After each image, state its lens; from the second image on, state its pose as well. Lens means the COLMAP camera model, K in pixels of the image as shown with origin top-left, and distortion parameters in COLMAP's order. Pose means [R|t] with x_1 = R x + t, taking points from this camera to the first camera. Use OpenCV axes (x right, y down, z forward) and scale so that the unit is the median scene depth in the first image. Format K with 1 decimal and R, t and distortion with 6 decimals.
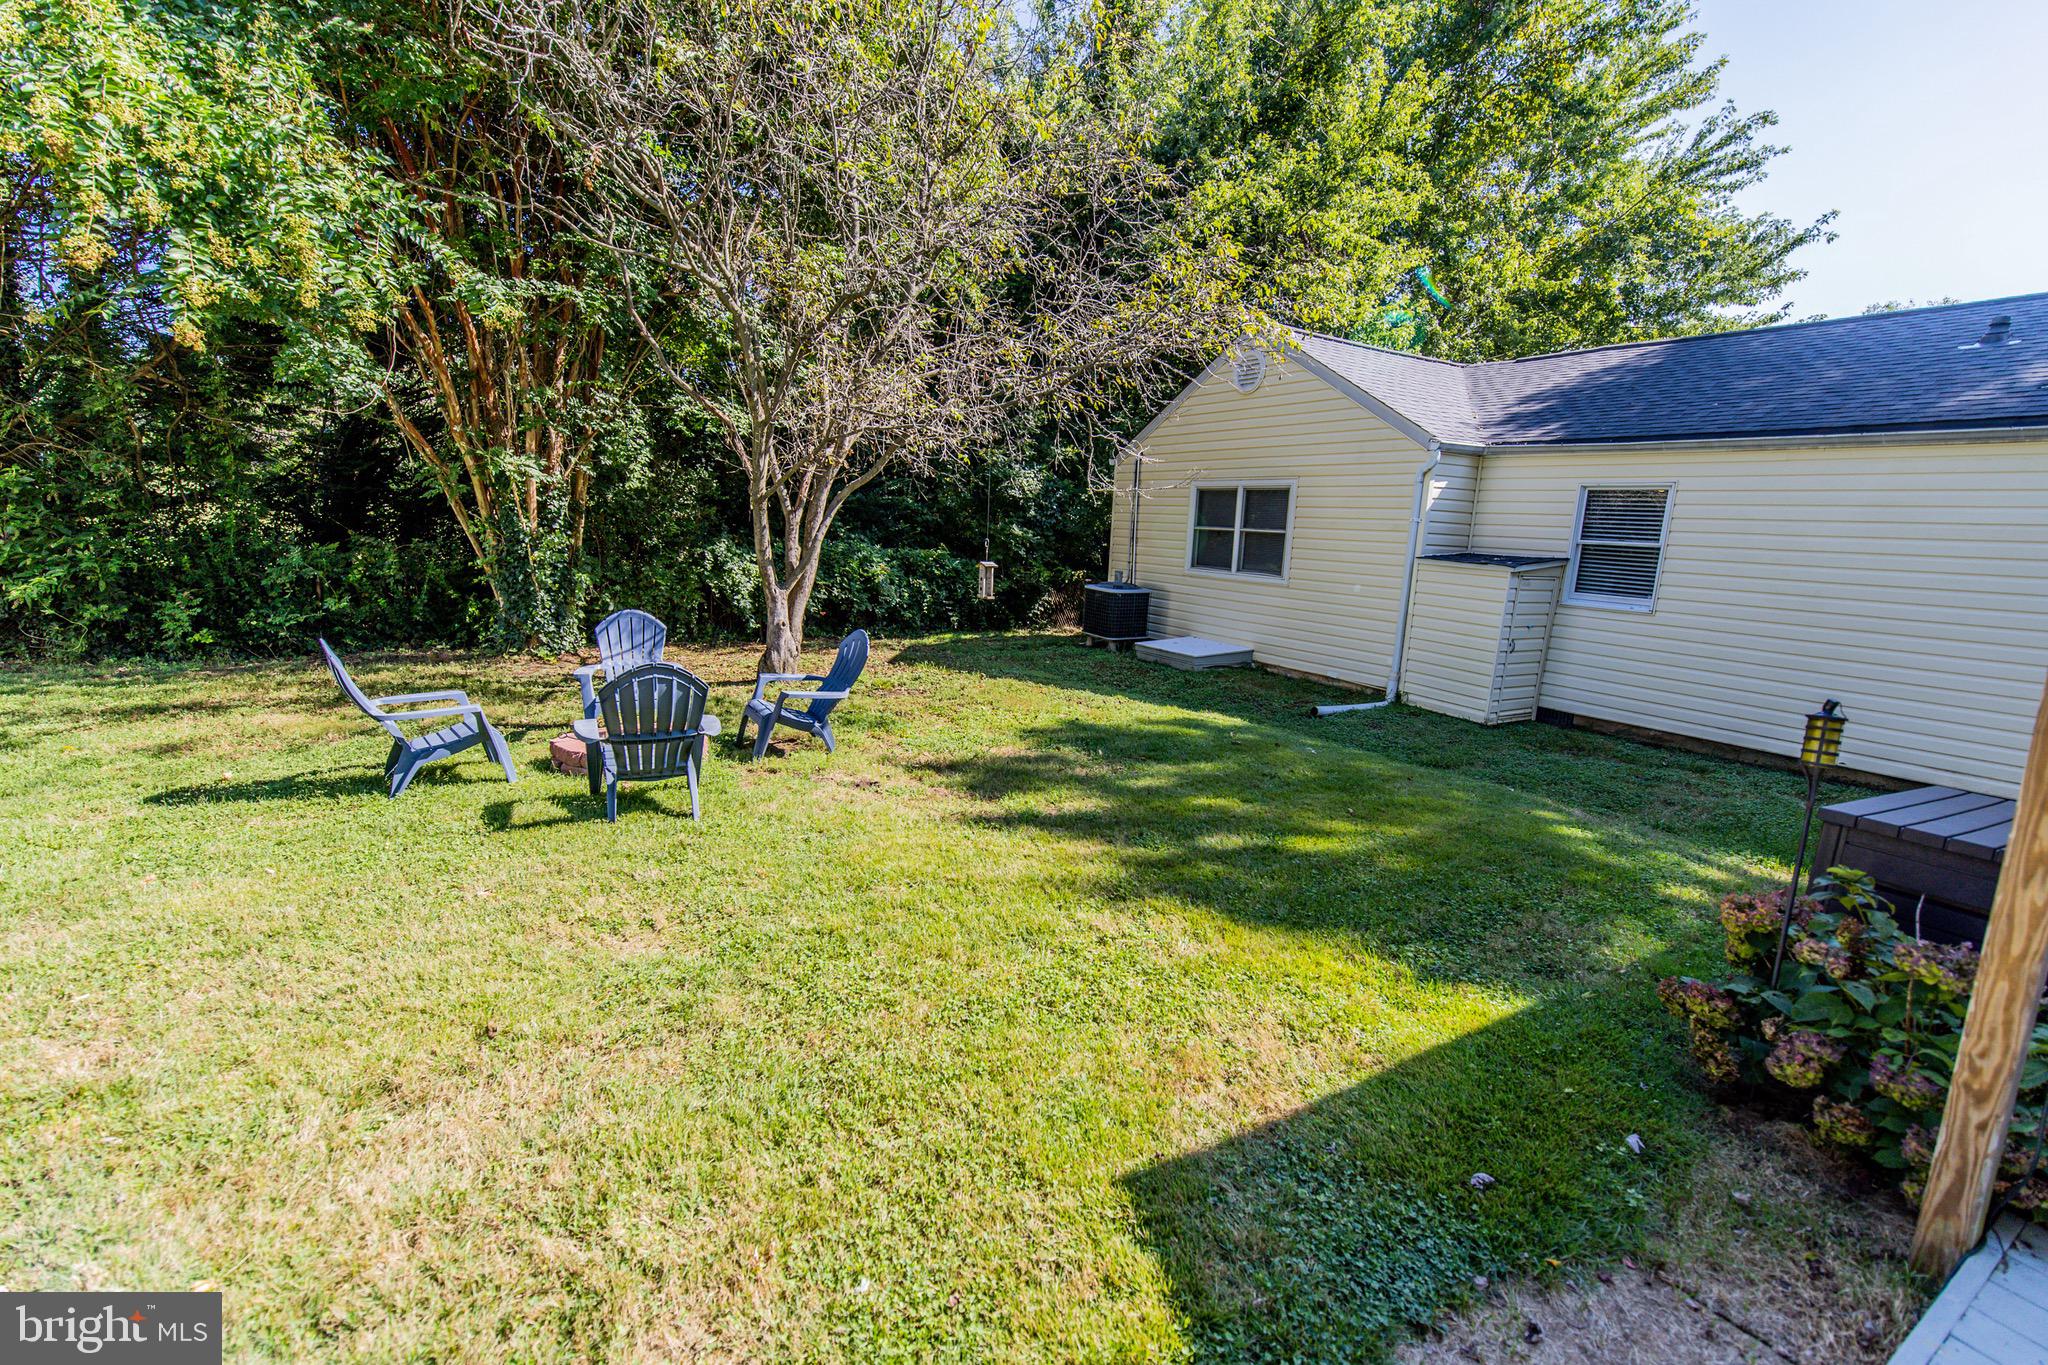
lens RADIAL K [[874.8, 0, 1037.5], [0, 874.8, 691.5], [0, 0, 1]] dist [0.001047, 0.000076]
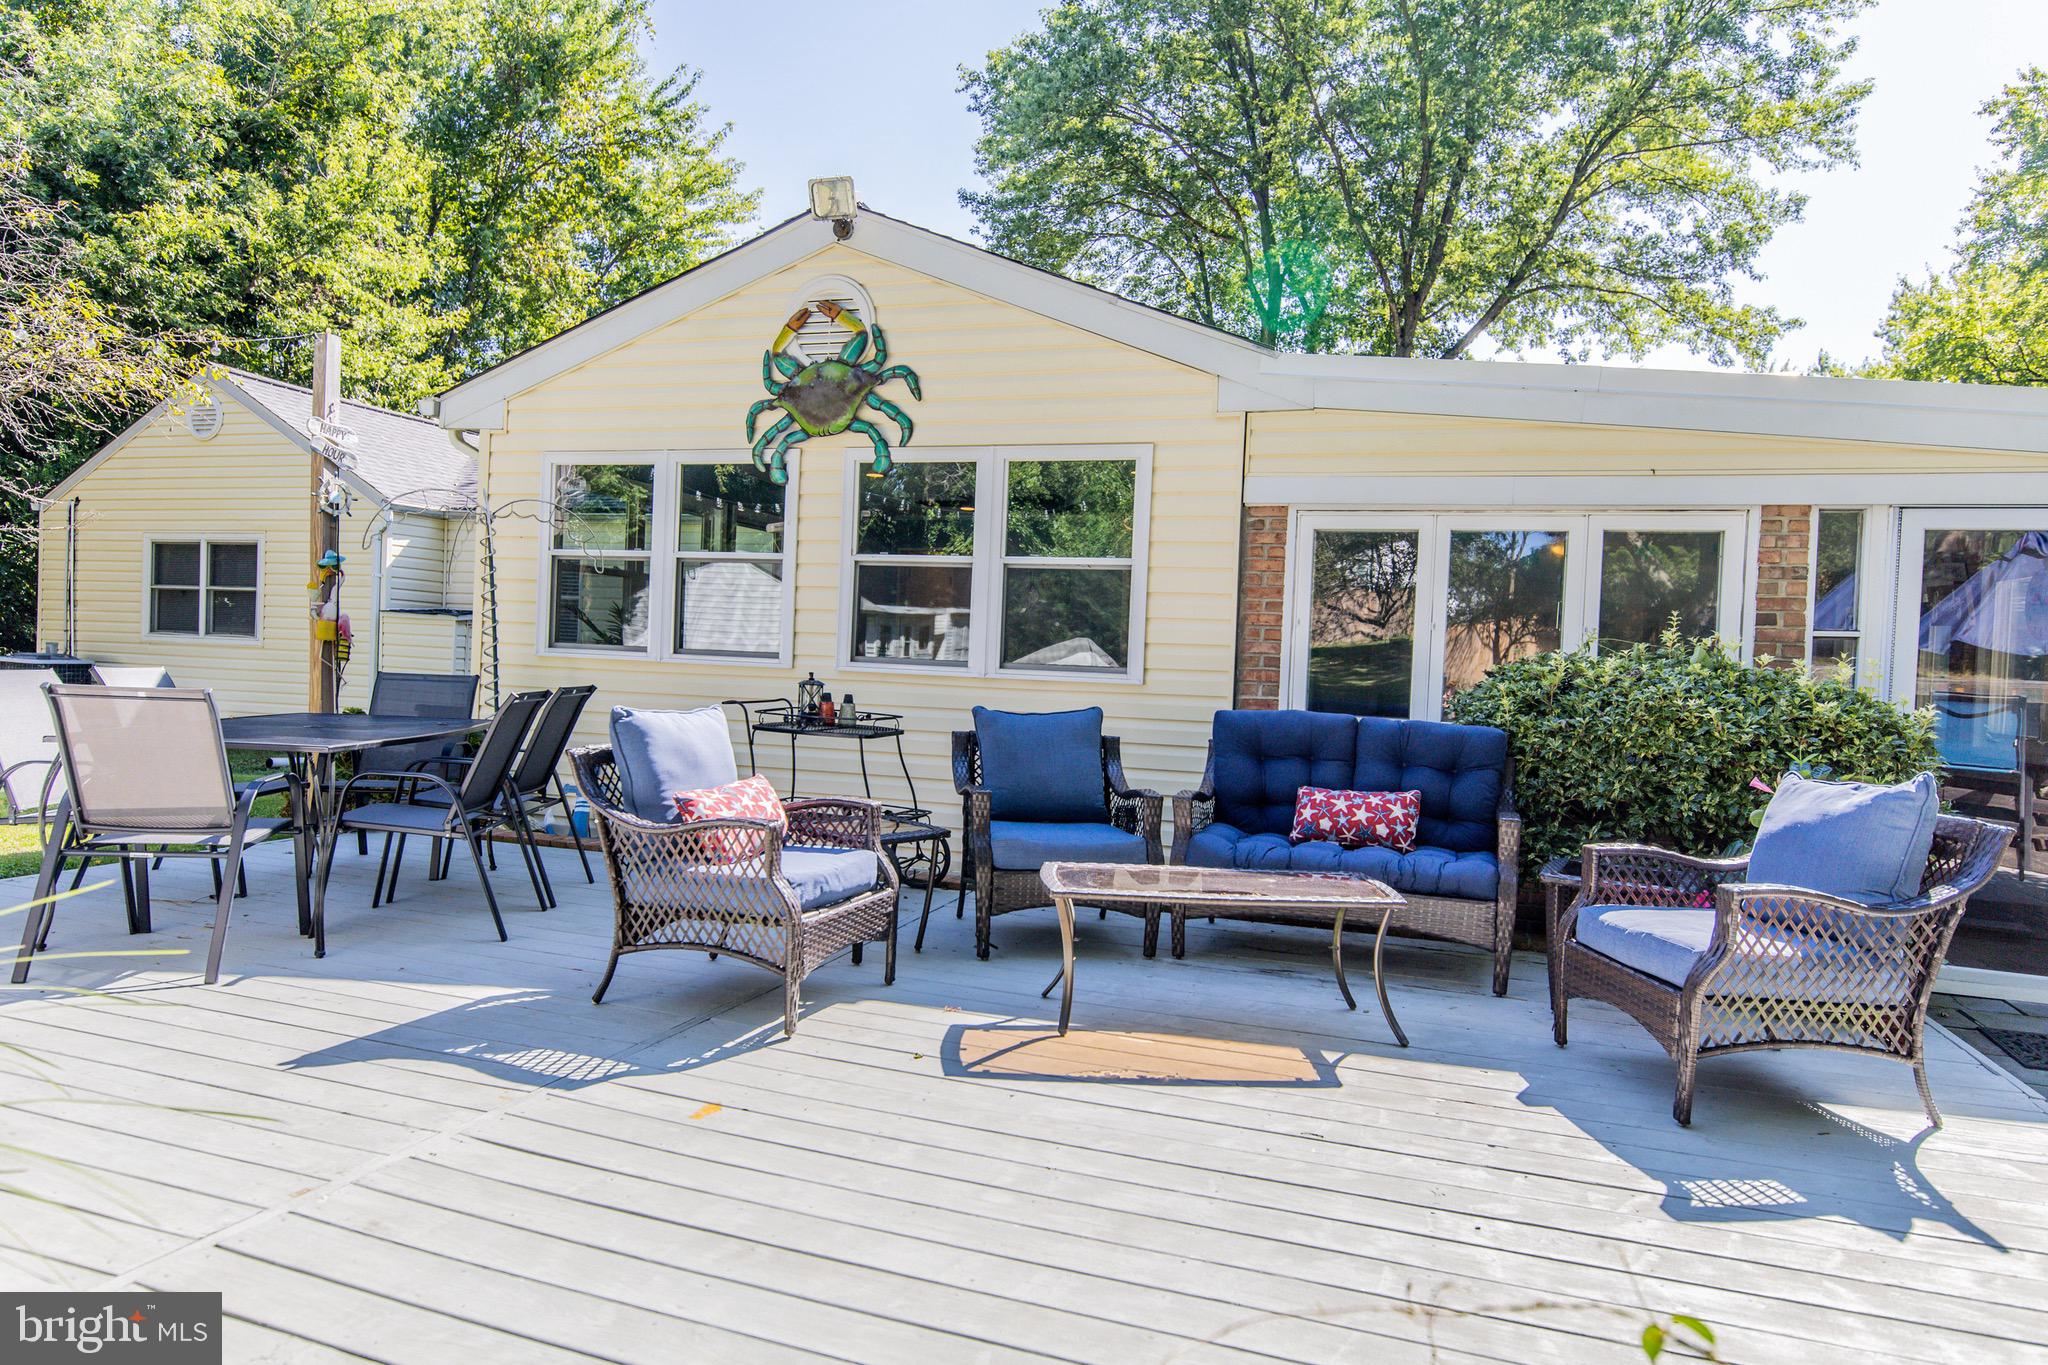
lens RADIAL K [[1236.2, 0, 1032.4], [0, 1236.2, 682.9], [0, 0, 1]] dist [-0.000372, 0.000302]
pose [[0.772713, -0.024996, 0.634263, 0.074918], [0.117204, 0.987662, -0.103864, 0.131316], [-0.623841, 0.154595, 0.766108, -0.445439]]
